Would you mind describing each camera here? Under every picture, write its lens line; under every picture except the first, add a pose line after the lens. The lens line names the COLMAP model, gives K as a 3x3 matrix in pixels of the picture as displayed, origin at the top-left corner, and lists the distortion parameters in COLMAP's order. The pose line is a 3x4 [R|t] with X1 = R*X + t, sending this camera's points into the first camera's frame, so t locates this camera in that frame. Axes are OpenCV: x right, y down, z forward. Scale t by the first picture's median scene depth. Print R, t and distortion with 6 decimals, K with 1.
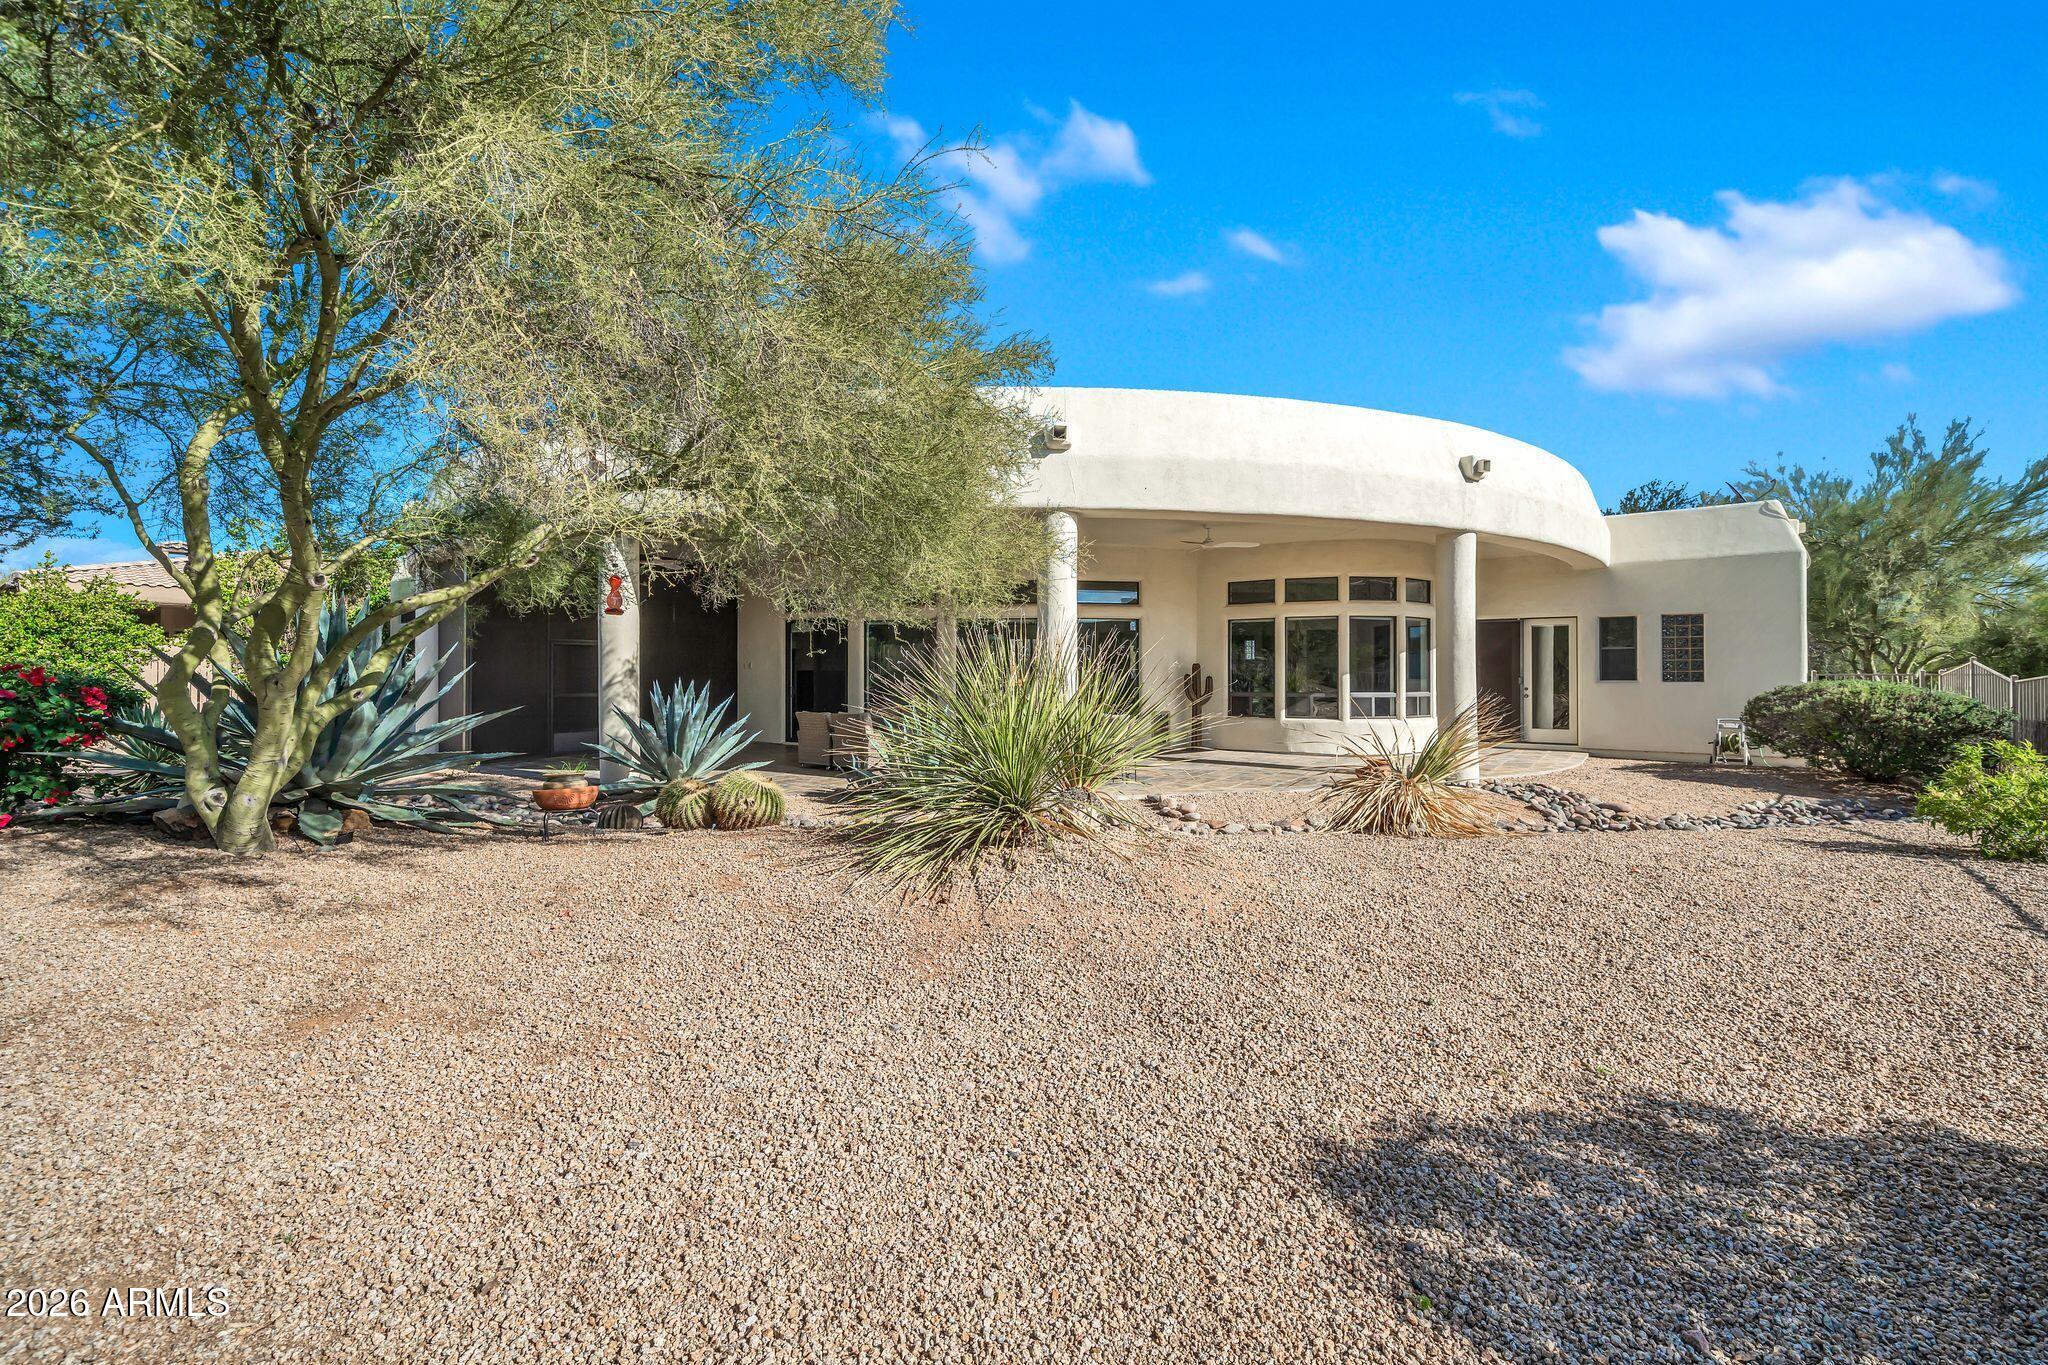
lens RADIAL K [[716.2, 0, 1019.3], [0, 716.2, 674.0], [0, 0, 1]] dist [-0.007985, -0.000097]
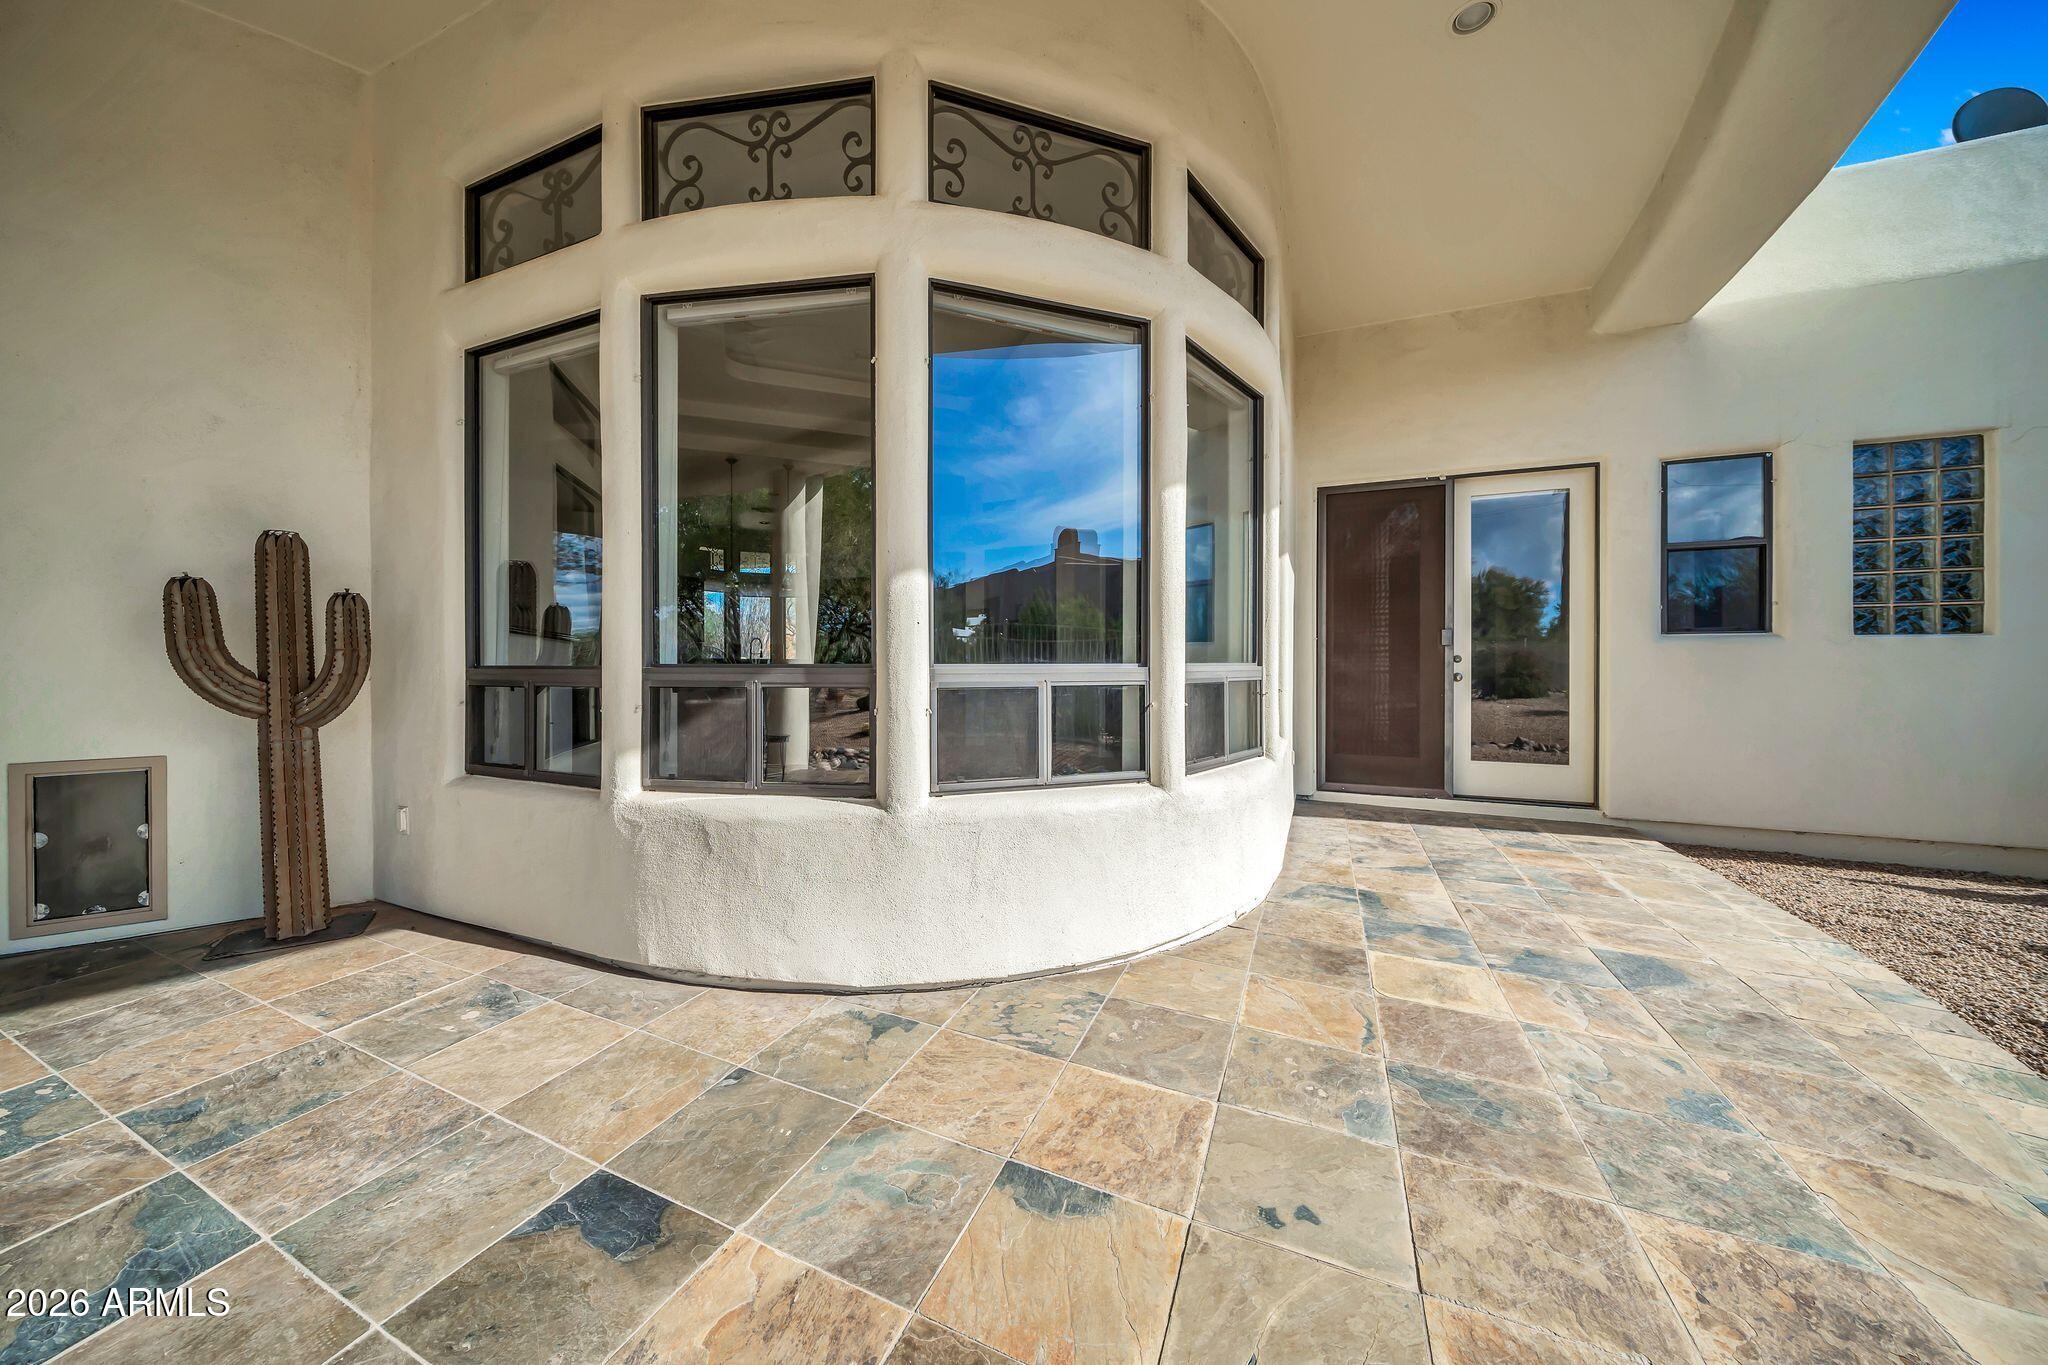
lens RADIAL K [[716.2, 0, 1019.3], [0, 716.2, 674.0], [0, 0, 1]] dist [-0.007985, -0.000097]
pose [[0.959223, -0.000961, 0.282650, 0.419956], [-0.004203, 0.999835, 0.017663, 0.024407], [-0.282620, -0.018131, 0.959060, 0.784510]]
